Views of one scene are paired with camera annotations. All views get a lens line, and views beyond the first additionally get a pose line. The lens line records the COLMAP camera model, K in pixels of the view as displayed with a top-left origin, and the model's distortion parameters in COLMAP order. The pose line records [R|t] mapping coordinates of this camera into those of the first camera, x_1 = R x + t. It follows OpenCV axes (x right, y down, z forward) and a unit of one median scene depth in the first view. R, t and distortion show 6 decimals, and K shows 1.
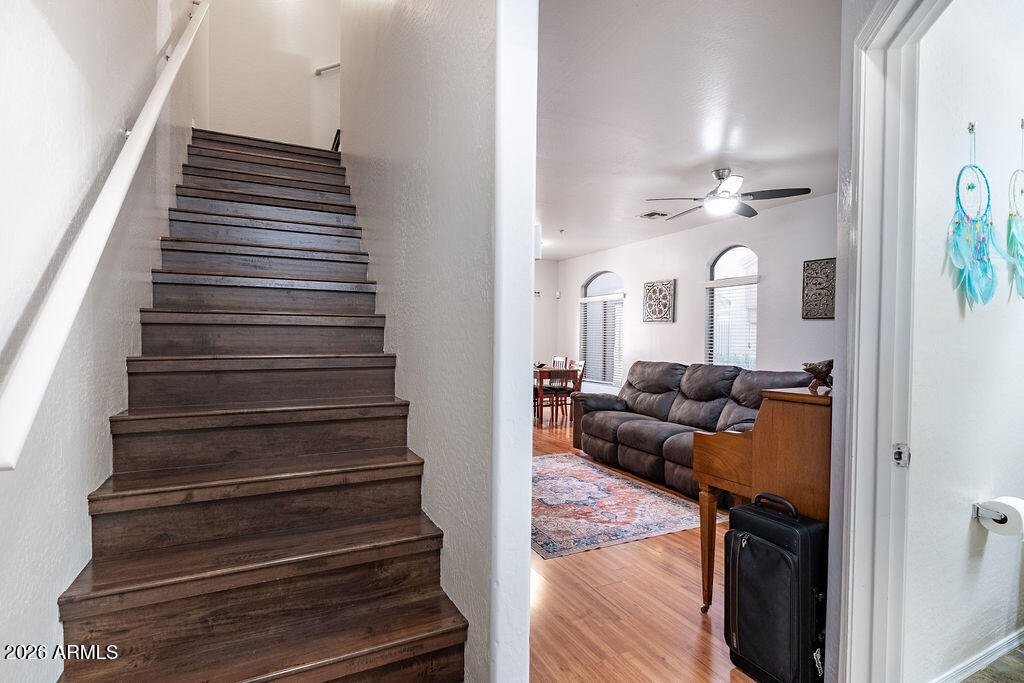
lens RADIAL K [[486.8, 0, 493.7], [0, 486.8, 344.3], [0, 0, 1]] dist [-0.000226, -0.000093]
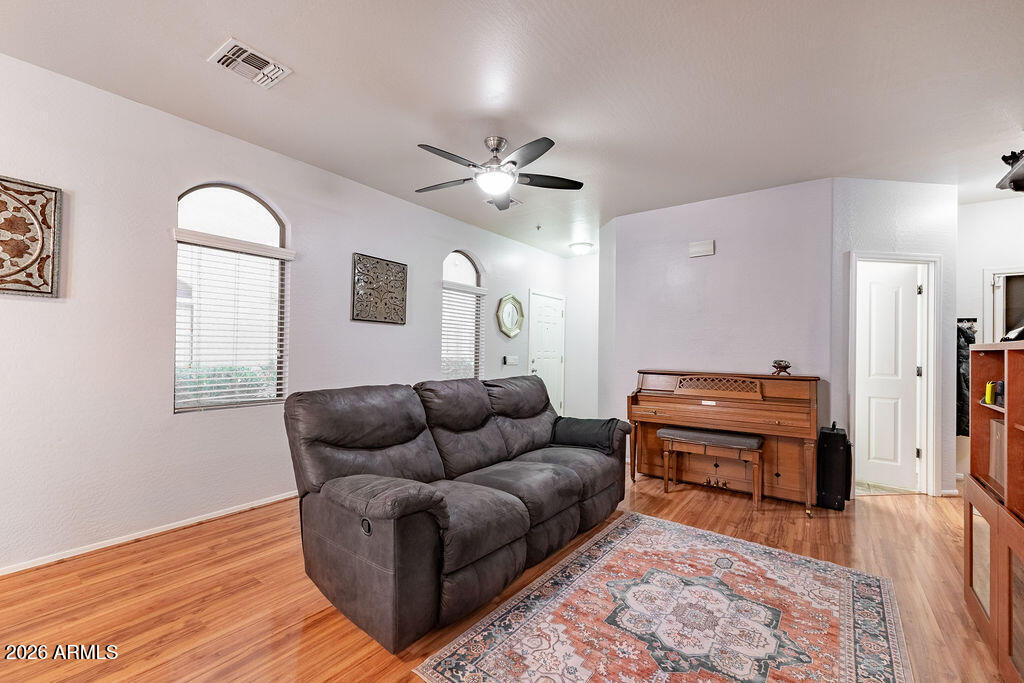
lens RADIAL K [[425.4, 0, 506.4], [0, 425.4, 344.1], [0, 0, 1]] dist [-0.000553, -0.000243]
pose [[-0.467554, -0.005341, 0.883948, -0.203694], [-0.001369, 0.999985, 0.005318, -0.018683], [-0.883963, 0.001277, -0.467554, 1.522090]]
